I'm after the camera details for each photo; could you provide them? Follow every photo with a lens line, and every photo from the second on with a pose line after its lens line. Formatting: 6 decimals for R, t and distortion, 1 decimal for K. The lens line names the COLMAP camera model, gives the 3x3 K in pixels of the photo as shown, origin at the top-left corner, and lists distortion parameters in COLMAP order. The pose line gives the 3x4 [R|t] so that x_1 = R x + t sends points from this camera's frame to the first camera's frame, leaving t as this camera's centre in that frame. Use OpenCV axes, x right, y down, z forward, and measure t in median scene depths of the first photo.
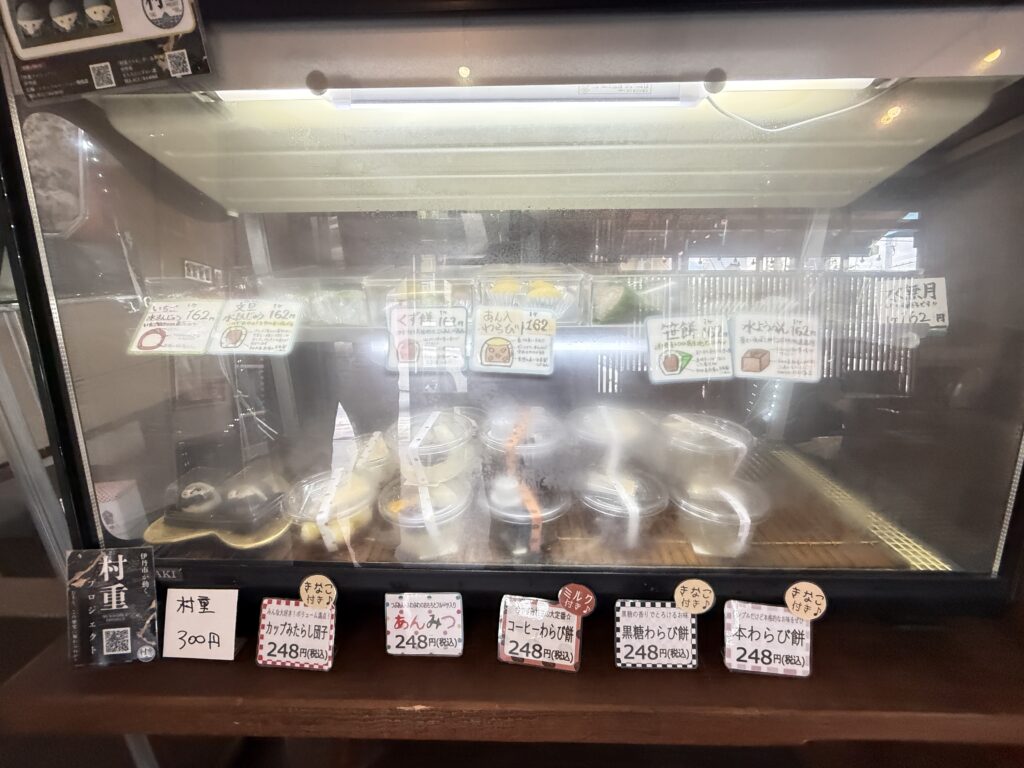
lens RADIAL K [[408.8, 0, 512.0], [0, 408.8, 384.0], [0, 0, 1]] dist [-0.001113, 0.000115]
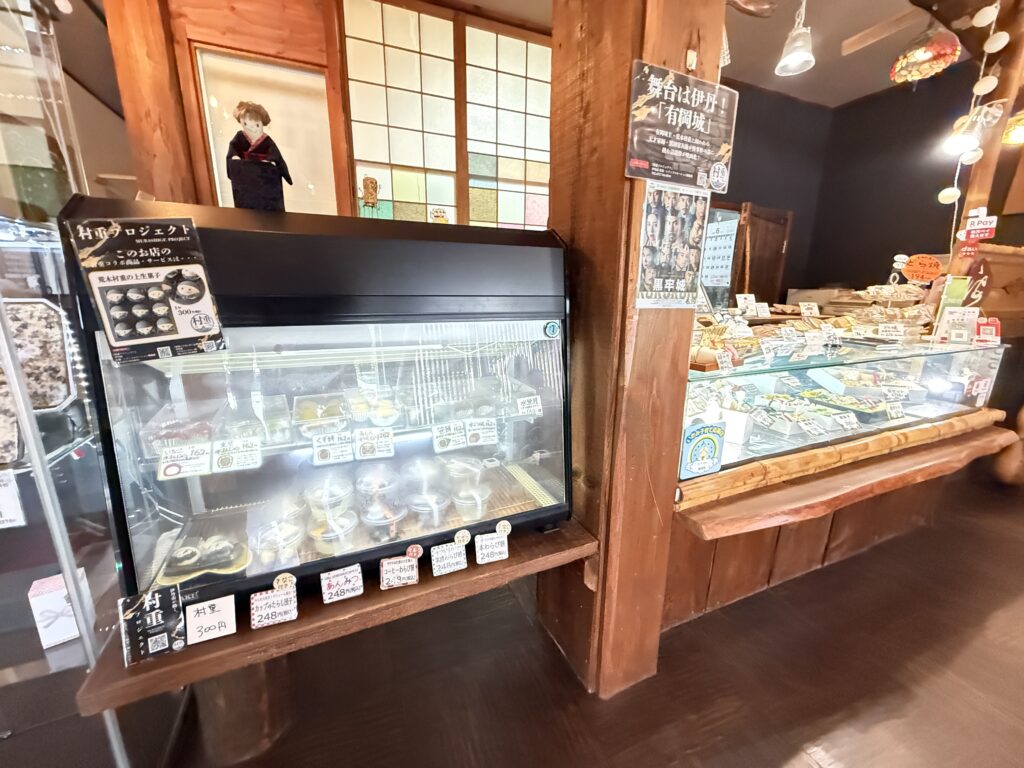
lens RADIAL K [[408.8, 0, 512.0], [0, 408.8, 384.0], [0, 0, 1]] dist [-0.001113, 0.000115]
pose [[0.902088, -0.084997, 0.423099, -0.231979], [0.113865, 0.992549, -0.043377, -0.238263], [-0.416259, 0.087307, 0.905045, -1.351799]]
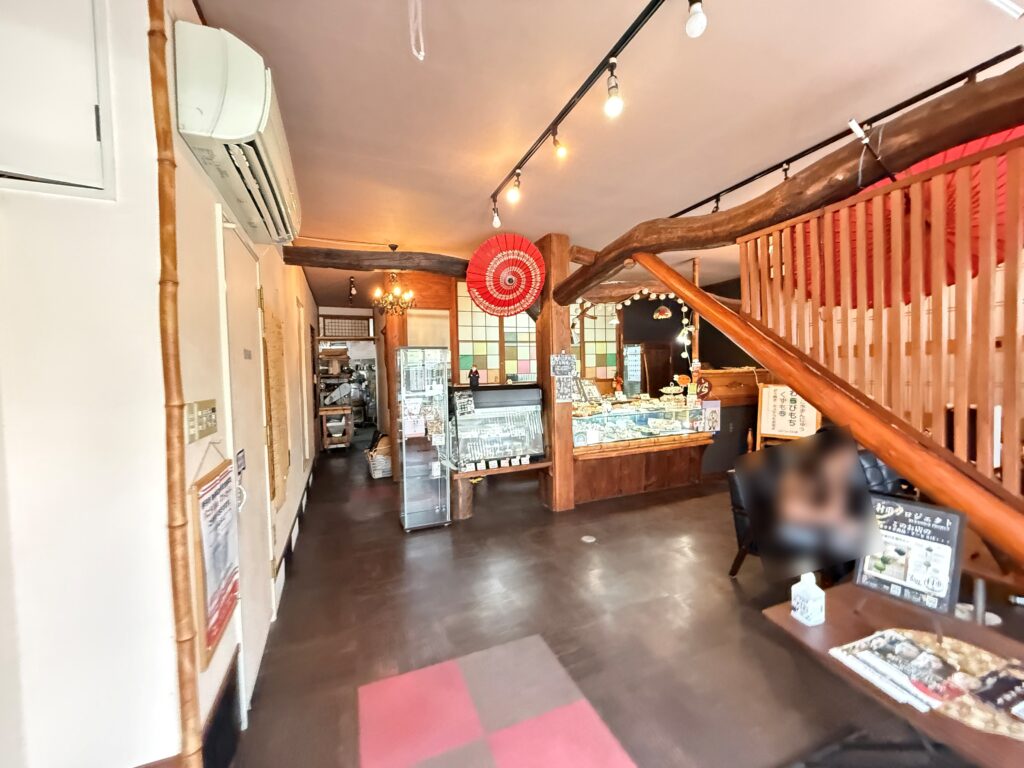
lens RADIAL K [[408.8, 0, 512.0], [0, 408.8, 384.0], [0, 0, 1]] dist [-0.001113, 0.000115]
pose [[0.909399, -0.029311, 0.414890, -3.757895], [0.139218, 0.961427, -0.237228, 1.121400], [-0.391932, 0.273495, 0.878402, -8.139942]]
